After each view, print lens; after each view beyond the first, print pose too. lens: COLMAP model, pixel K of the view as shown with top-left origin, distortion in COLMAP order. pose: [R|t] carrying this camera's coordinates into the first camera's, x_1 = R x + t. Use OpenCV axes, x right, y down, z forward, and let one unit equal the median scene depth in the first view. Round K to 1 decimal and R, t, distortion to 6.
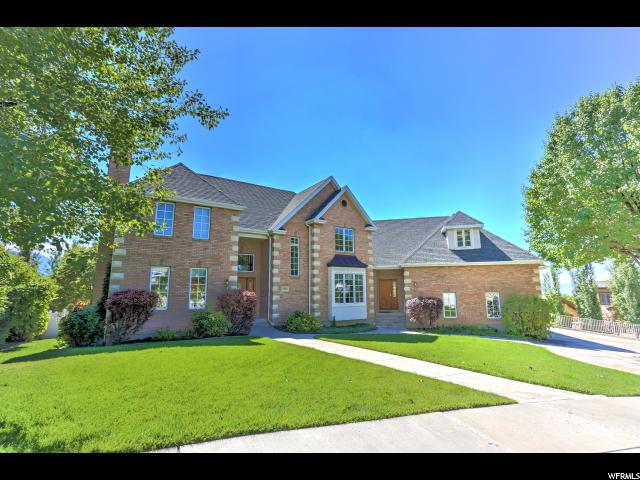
lens RADIAL K [[311.0, 0, 319.8], [0, 311.0, 237.9], [0, 0, 1]] dist [-0.027039, 0.000359]
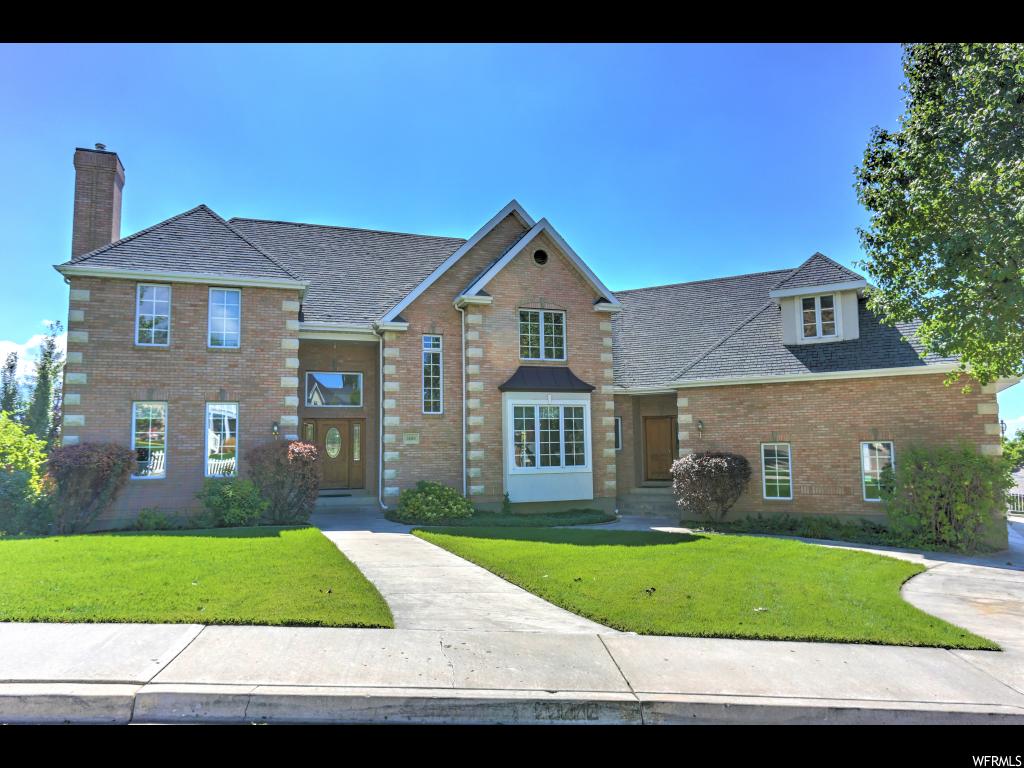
lens RADIAL K [[684.3, 0, 512.8], [0, 684.3, 386.6], [0, 0, 1]] dist [-0.006728, -0.000796]
pose [[0.970201, -0.031583, -0.240235, 0.298894], [0.050956, 0.995891, 0.074864, 0.004931], [0.236884, -0.084874, 0.967824, -0.026011]]
